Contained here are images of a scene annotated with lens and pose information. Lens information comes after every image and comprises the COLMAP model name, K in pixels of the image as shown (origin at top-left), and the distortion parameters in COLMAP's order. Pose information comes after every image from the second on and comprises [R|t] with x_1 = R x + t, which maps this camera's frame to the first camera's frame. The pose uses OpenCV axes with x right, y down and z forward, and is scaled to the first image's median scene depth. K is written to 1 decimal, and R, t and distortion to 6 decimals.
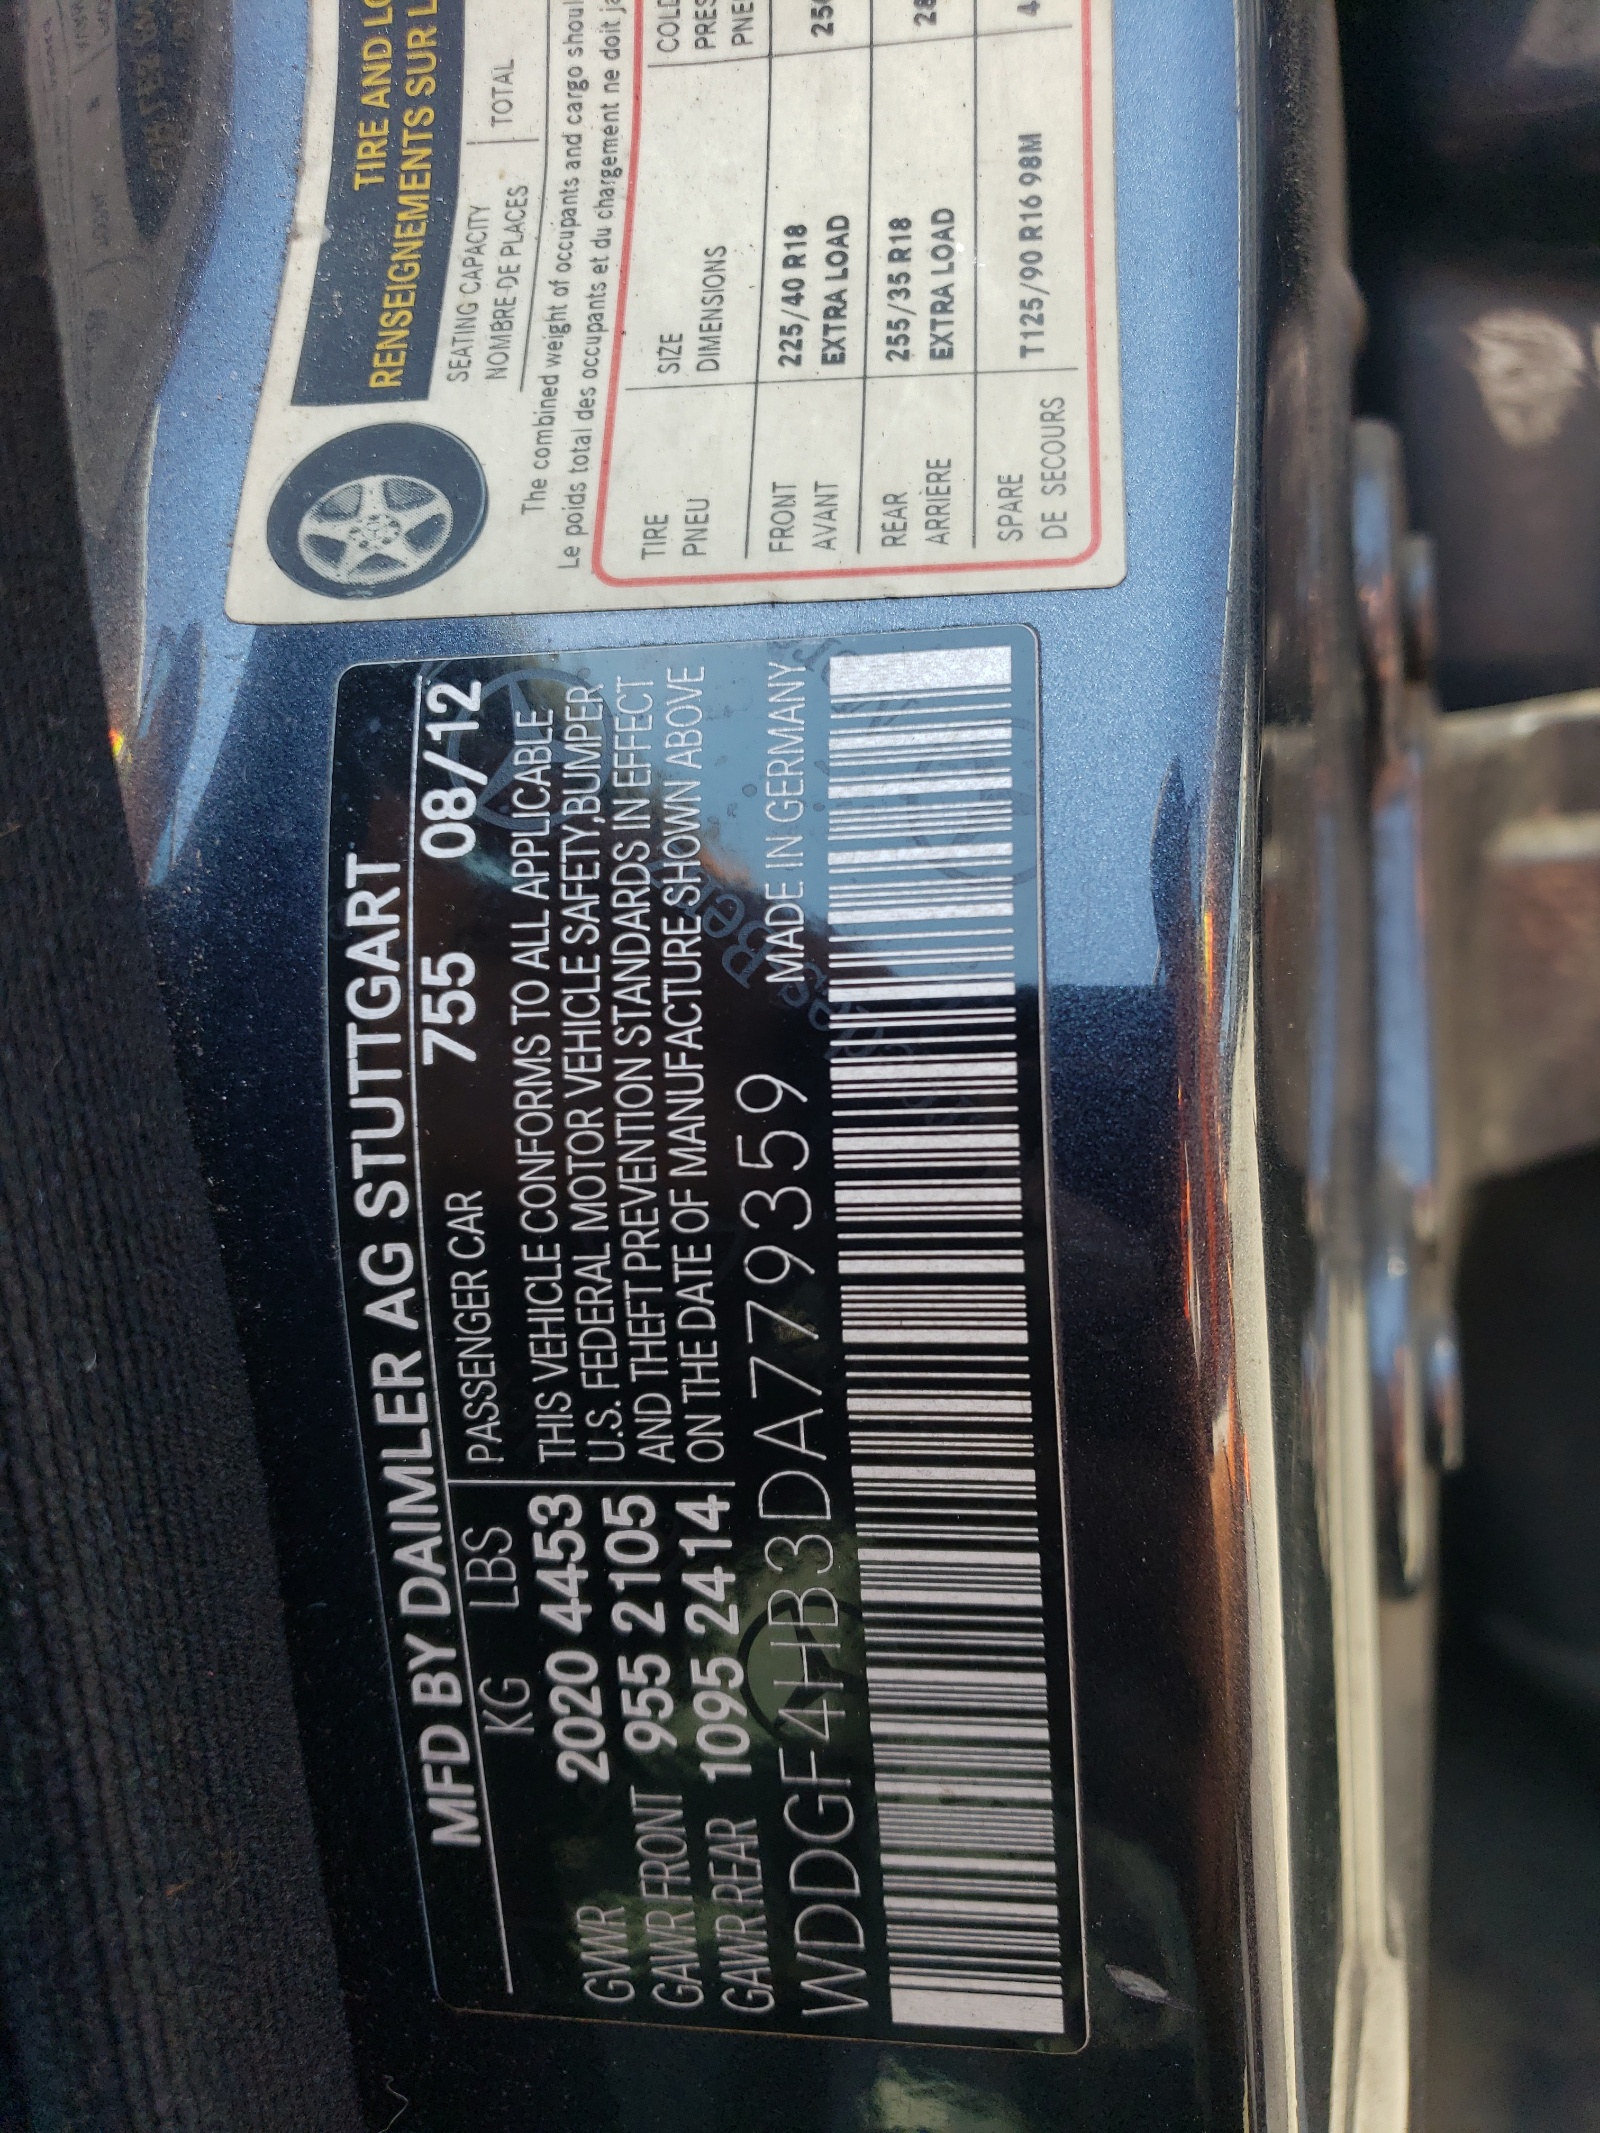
lens RADIAL K [[1642.0, 0, 800.0], [0, 1642.0, 1066.5], [0, 0, 1]] dist [0.000924, -0.000225]
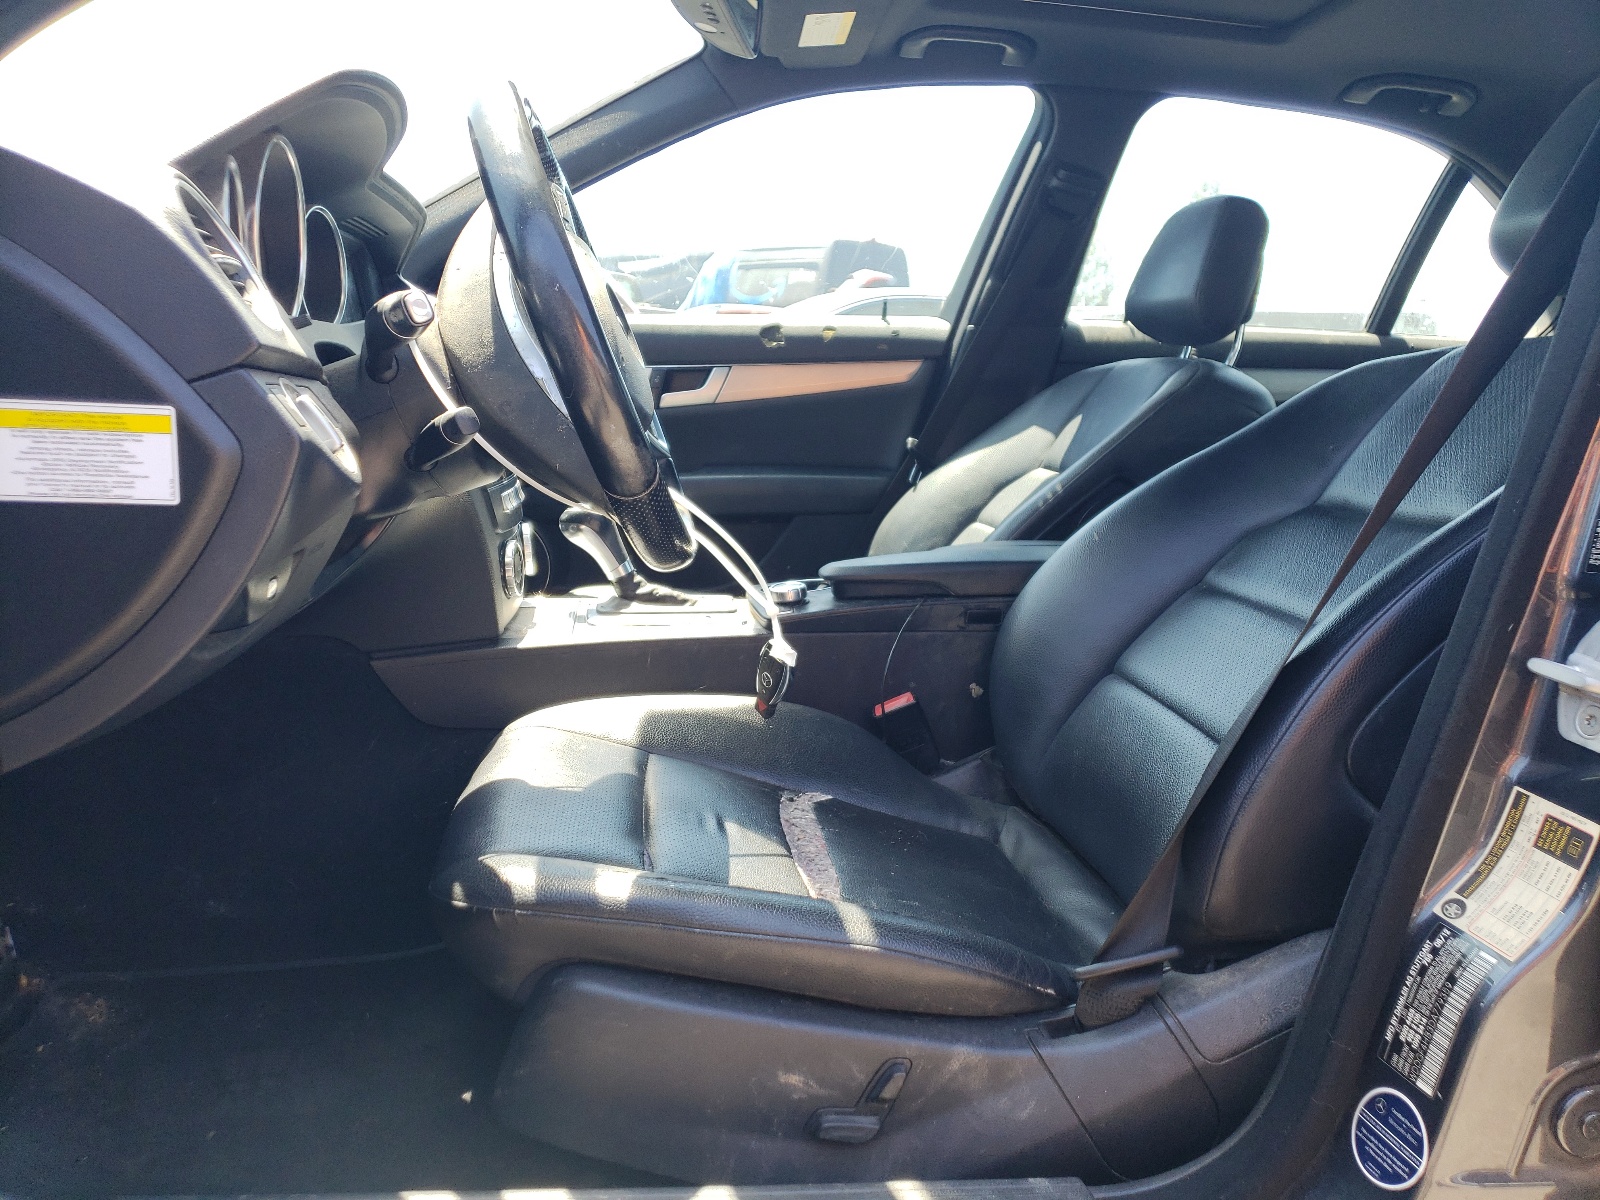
lens RADIAL K [[1206.1, 0, 800.0], [0, 1206.1, 600.0], [0, 0, 1]] dist [0.001848, 0.000979]
pose [[0.403248, 0.315375, -0.859028, 3.572588], [-0.444573, 0.888025, 0.117328, -1.057499], [0.799841, 0.334589, 0.498302, -5.938591]]
